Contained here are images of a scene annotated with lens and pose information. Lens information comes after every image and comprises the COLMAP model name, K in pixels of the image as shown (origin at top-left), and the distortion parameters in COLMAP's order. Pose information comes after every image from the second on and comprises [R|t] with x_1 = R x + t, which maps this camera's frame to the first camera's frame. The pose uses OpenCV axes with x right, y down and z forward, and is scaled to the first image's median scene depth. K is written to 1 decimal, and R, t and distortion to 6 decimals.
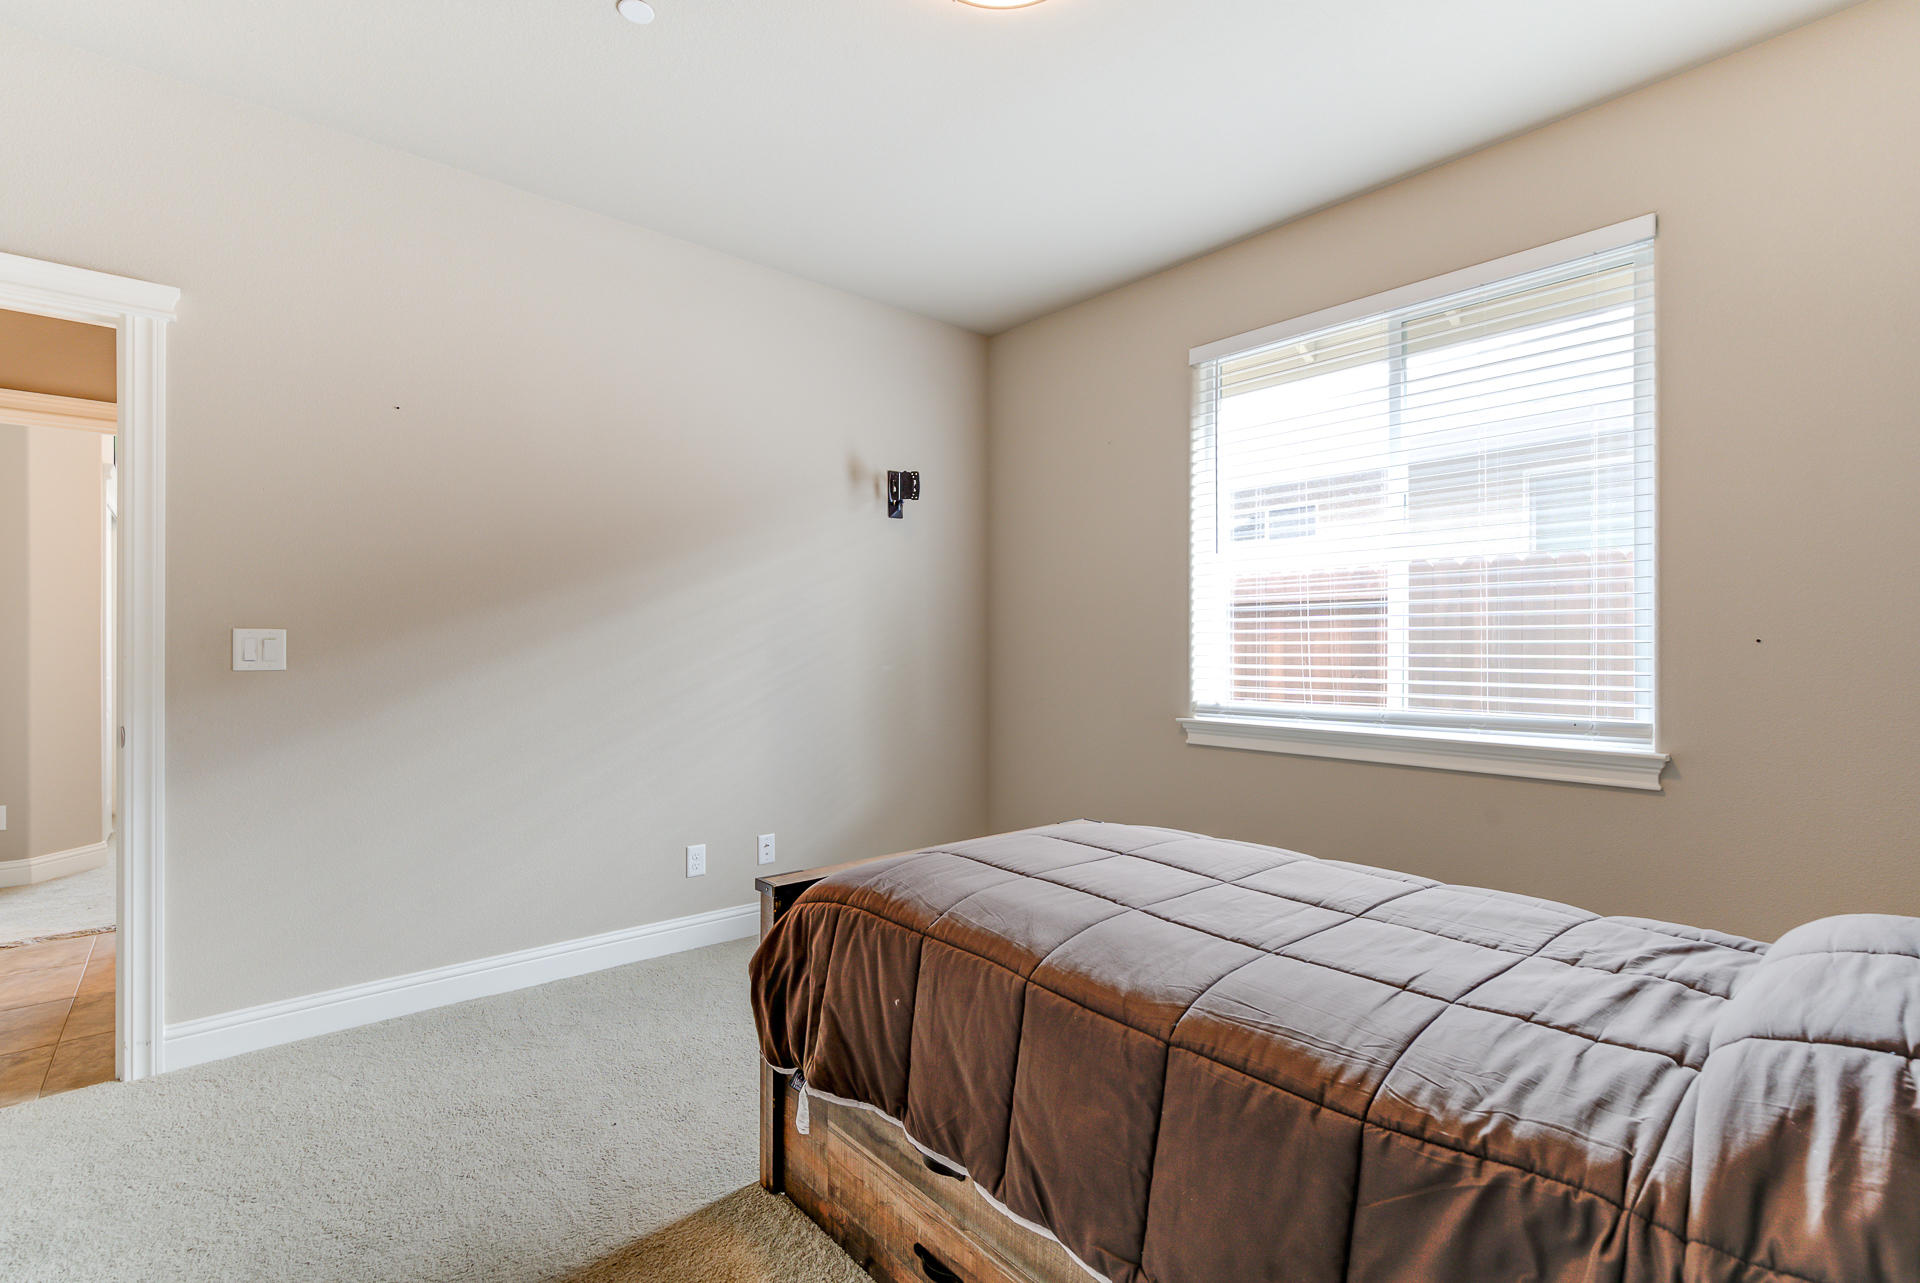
lens RADIAL K [[916.8, 0, 983.9], [0, 916.8, 636.3], [0, 0, 1]] dist [-0.015750, 0.006351]
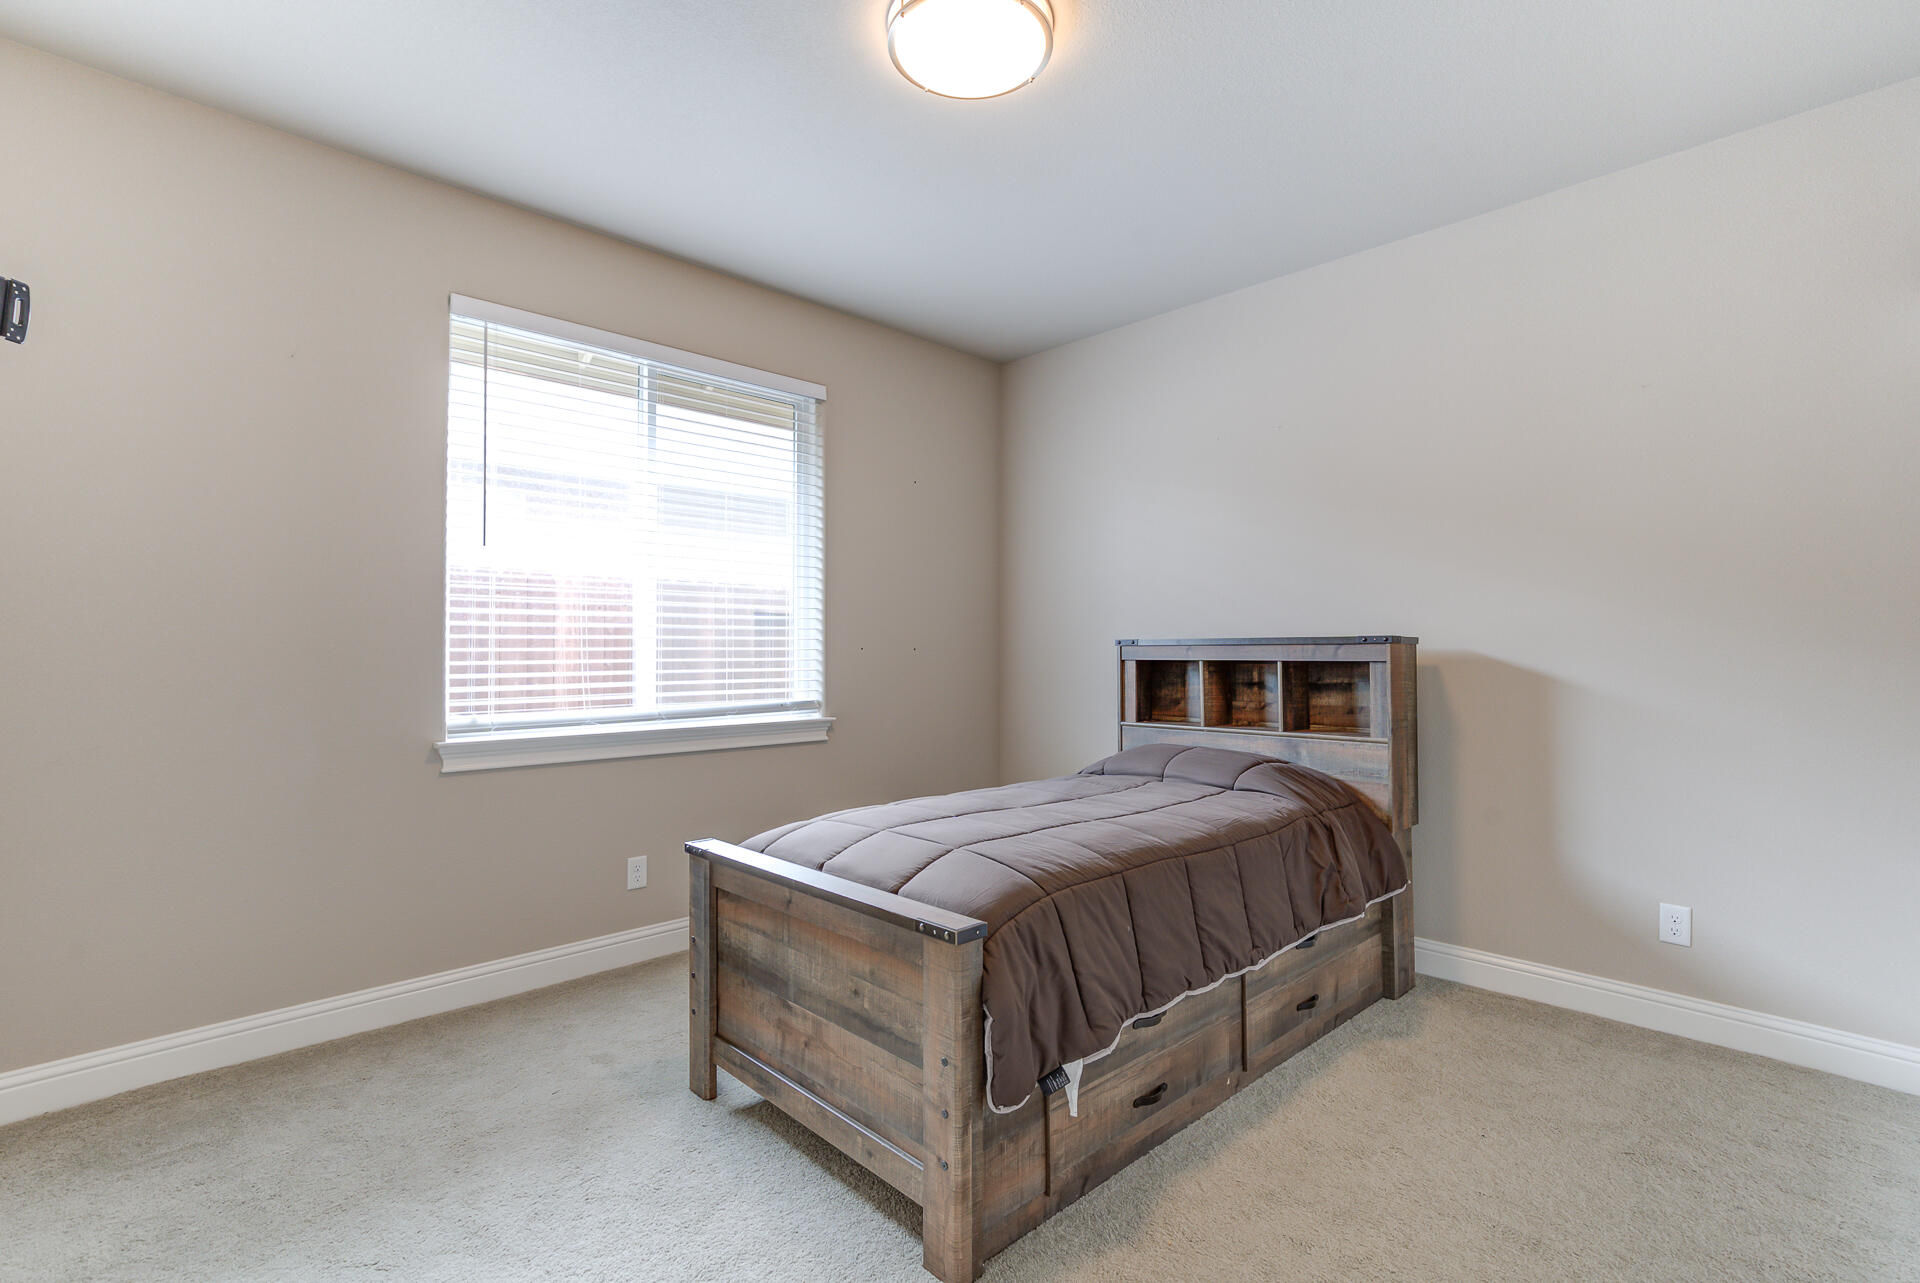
lens RADIAL K [[897.2, 0, 966.4], [0, 897.2, 647.1], [0, 0, 1]] dist [-0.034678, 0.005860]
pose [[-0.071177, 0.005244, 0.997450, -0.702174], [-0.005654, 0.999968, -0.005661, 0.008411], [-0.997448, -0.006042, -0.071145, 0.698720]]
